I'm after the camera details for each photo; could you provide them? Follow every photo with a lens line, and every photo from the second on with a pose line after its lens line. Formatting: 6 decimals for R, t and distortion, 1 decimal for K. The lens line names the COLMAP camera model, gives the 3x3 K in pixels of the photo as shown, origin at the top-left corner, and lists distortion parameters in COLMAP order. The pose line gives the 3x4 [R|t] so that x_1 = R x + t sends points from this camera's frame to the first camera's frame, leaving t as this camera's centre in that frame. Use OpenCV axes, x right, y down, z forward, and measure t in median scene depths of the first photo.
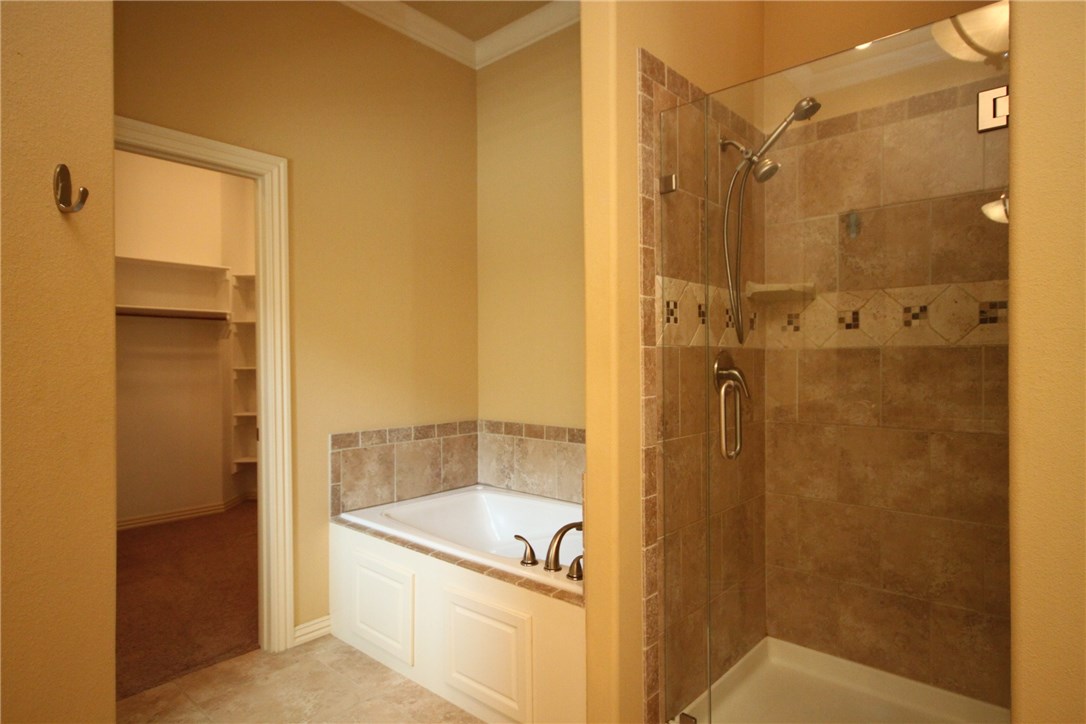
lens RADIAL K [[595.0, 0, 534.9], [0, 595.0, 364.8], [0, 0, 1]] dist [0.007355, 0.001785]
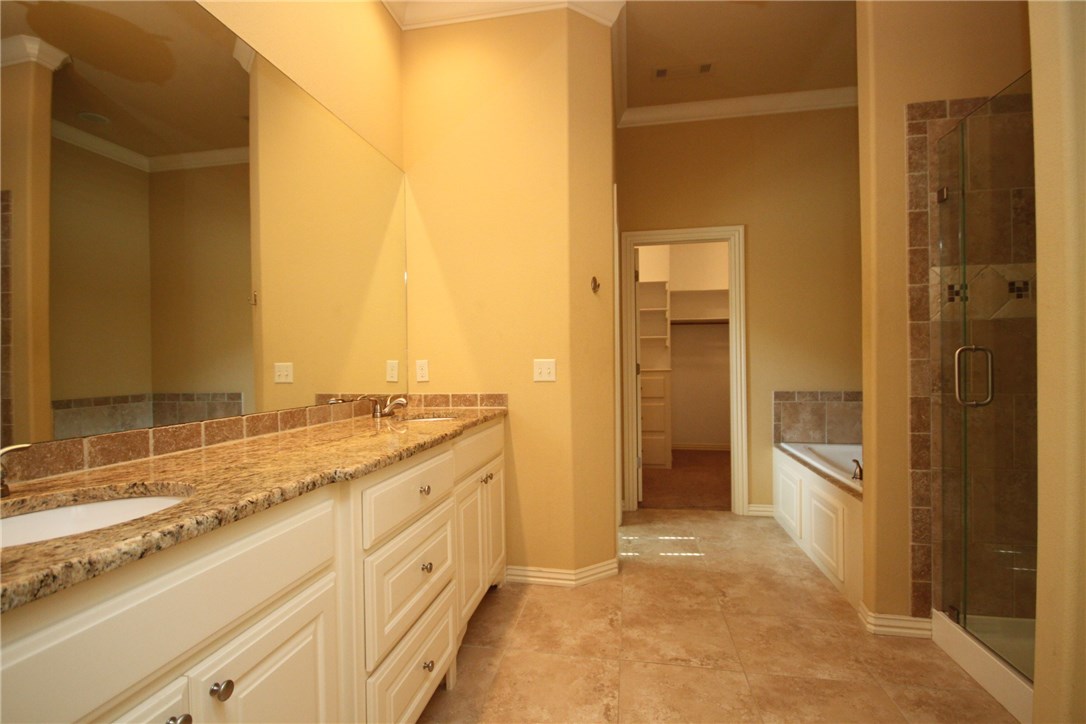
lens RADIAL K [[507.0, 0, 539.9], [0, 507.0, 366.5], [0, 0, 1]] dist [-0.000991, -0.000581]
pose [[0.508408, 0.004981, -0.861102, 0.703129], [0.003738, 0.999961, 0.007991, 0.054912], [0.861108, -0.007282, 0.508370, -0.301505]]
